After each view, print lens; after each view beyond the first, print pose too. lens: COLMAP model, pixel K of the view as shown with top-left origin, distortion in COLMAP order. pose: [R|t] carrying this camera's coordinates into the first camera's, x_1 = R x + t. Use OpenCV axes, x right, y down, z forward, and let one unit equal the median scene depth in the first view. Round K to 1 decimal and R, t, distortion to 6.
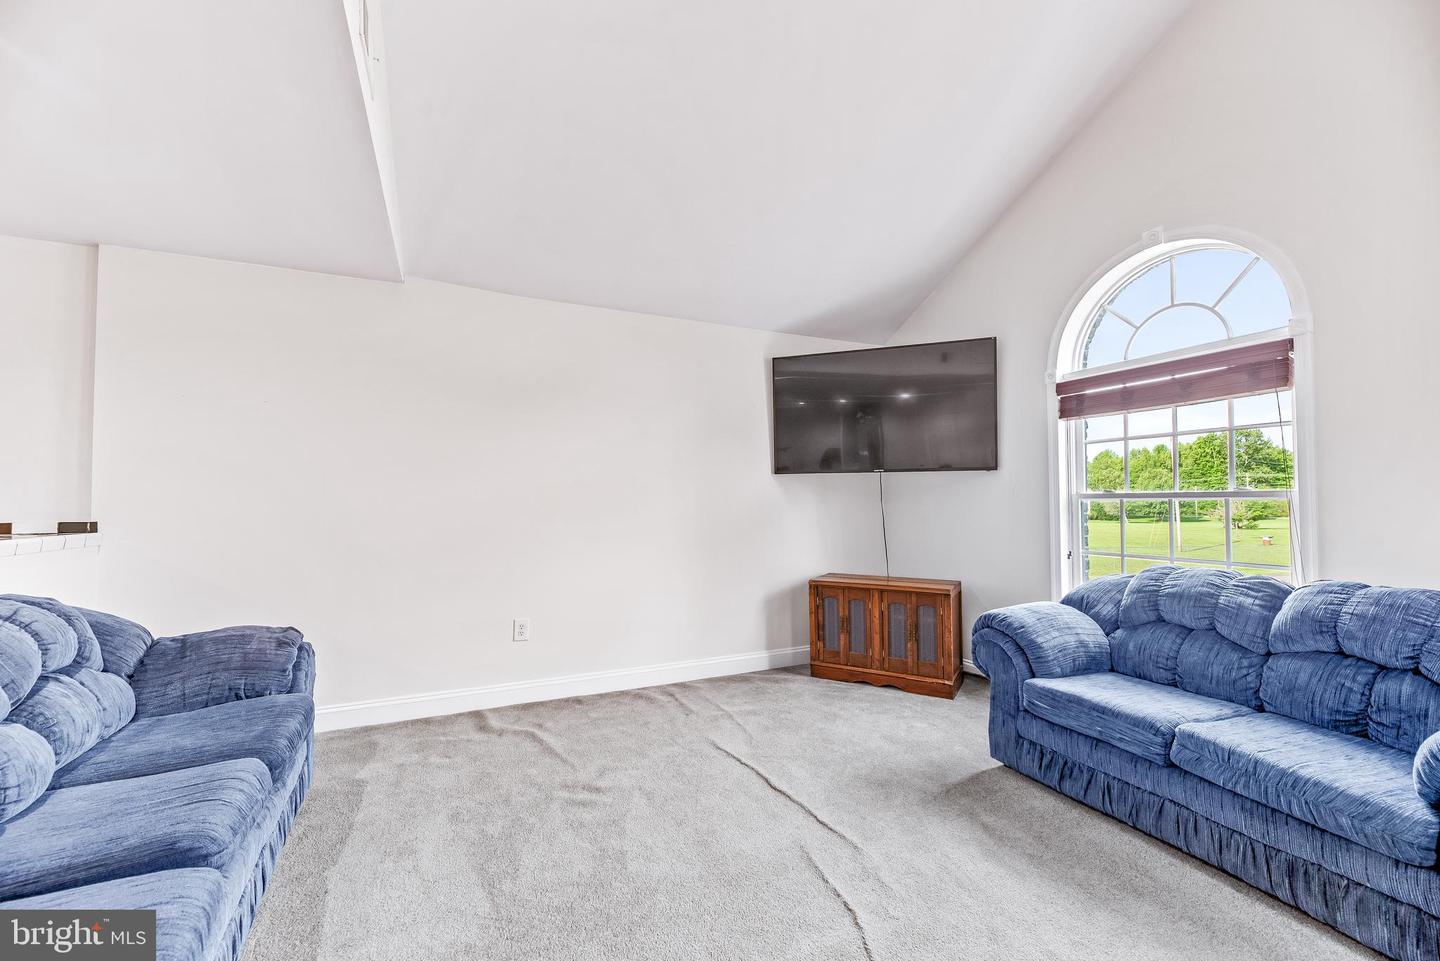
lens RADIAL K [[572.2, 0, 719.5], [0, 572.2, 496.0], [0, 0, 1]] dist [0.000079, -0.000014]
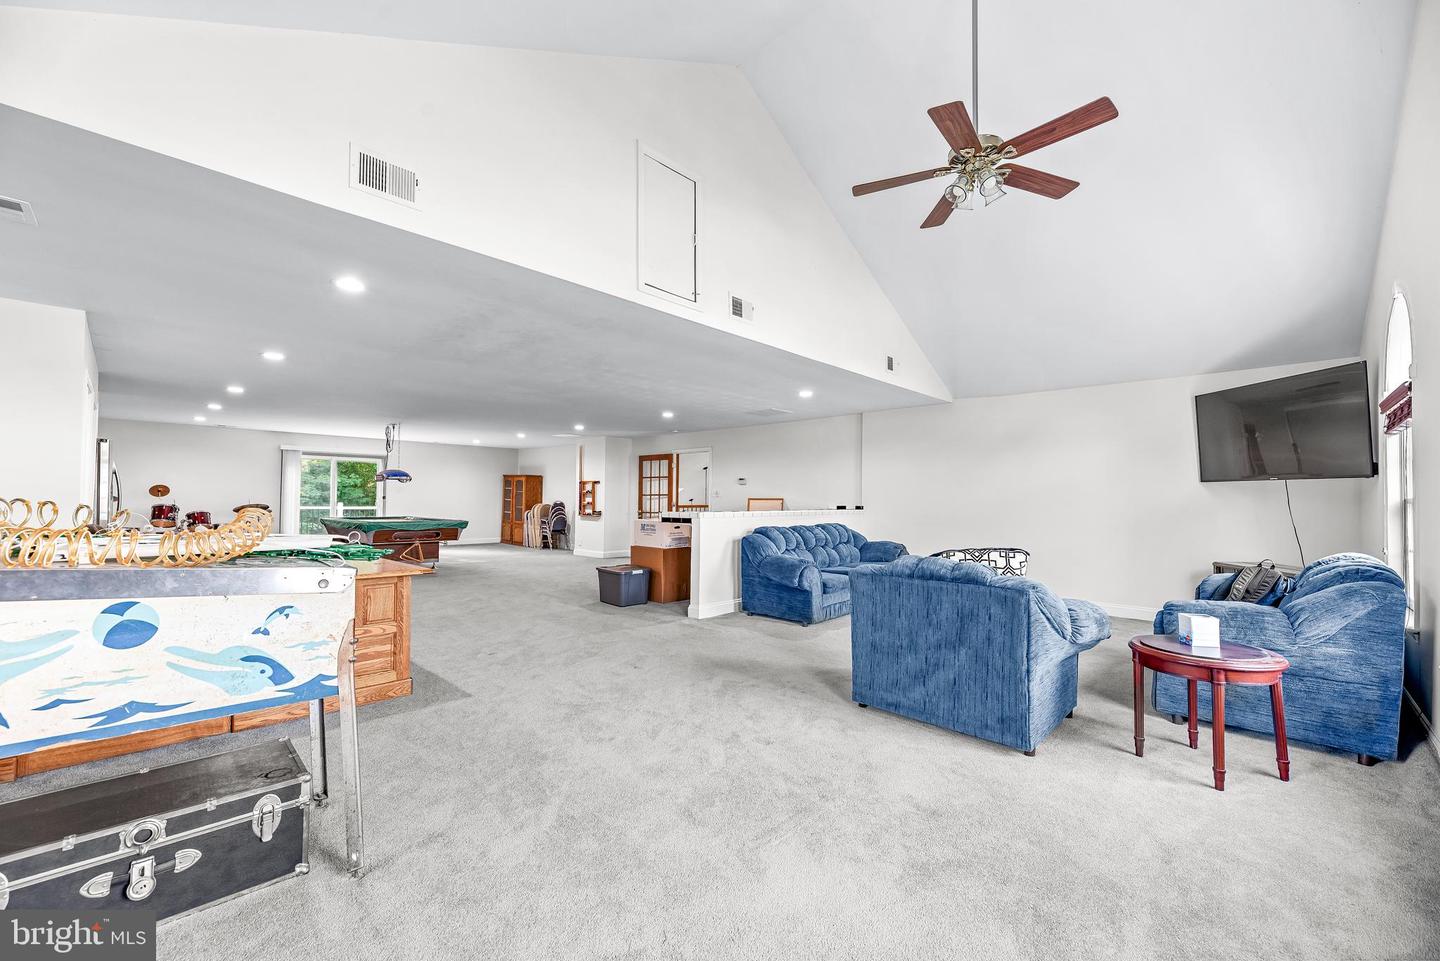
lens RADIAL K [[593.1, 0, 725.6], [0, 593.1, 495.0], [0, 0, 1]] dist [0.002525, 0.000218]
pose [[0.377318, 0.001263, -0.926083, 1.876209], [0.009116, 0.999946, 0.005078, -0.049859], [0.926039, -0.010358, 0.377286, -1.060437]]
